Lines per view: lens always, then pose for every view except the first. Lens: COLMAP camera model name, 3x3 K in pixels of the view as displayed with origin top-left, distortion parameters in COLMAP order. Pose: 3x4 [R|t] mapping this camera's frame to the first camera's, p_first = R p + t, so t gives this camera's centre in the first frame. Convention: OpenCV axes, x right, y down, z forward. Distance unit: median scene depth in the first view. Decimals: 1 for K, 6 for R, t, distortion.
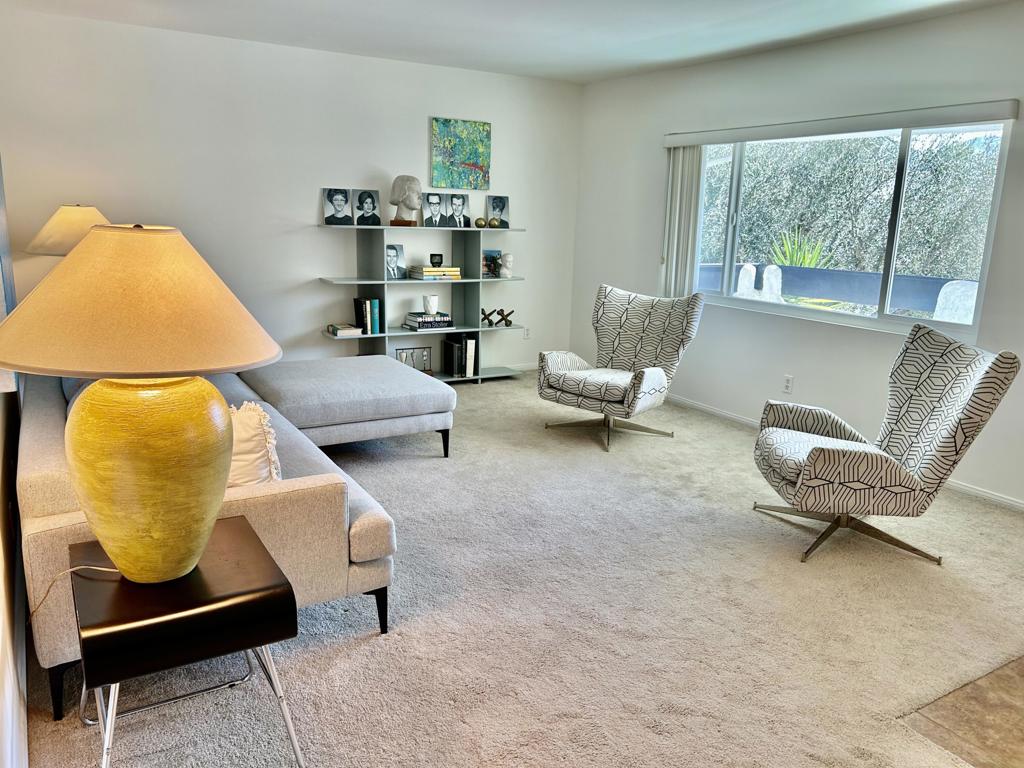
lens RADIAL K [[780.4, 0, 513.0], [0, 780.4, 395.9], [0, 0, 1]] dist [0.091719, -0.146488]
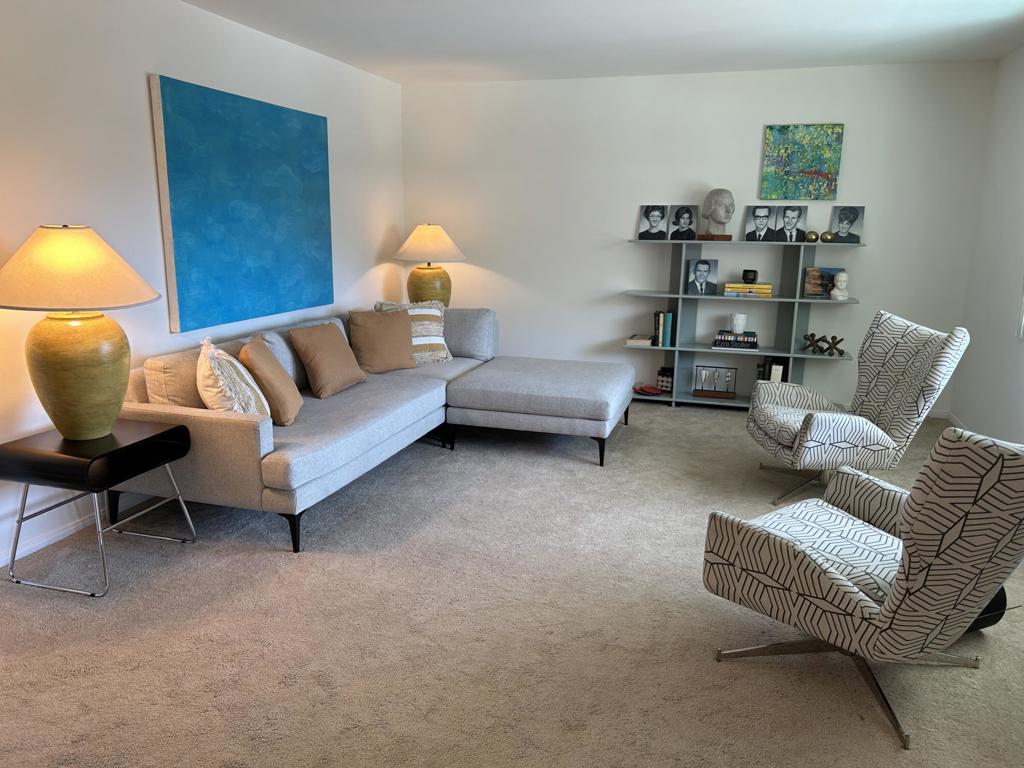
lens RADIAL K [[783.5, 0, 511.1], [0, 783.5, 395.9], [0, 0, 1]] dist [0.045737, -0.051242]
pose [[0.661961, 0.144006, -0.735574, 0.433578], [-0.166599, 0.985090, 0.042928, -0.025967], [0.730789, 0.094129, 0.676083, 0.170682]]
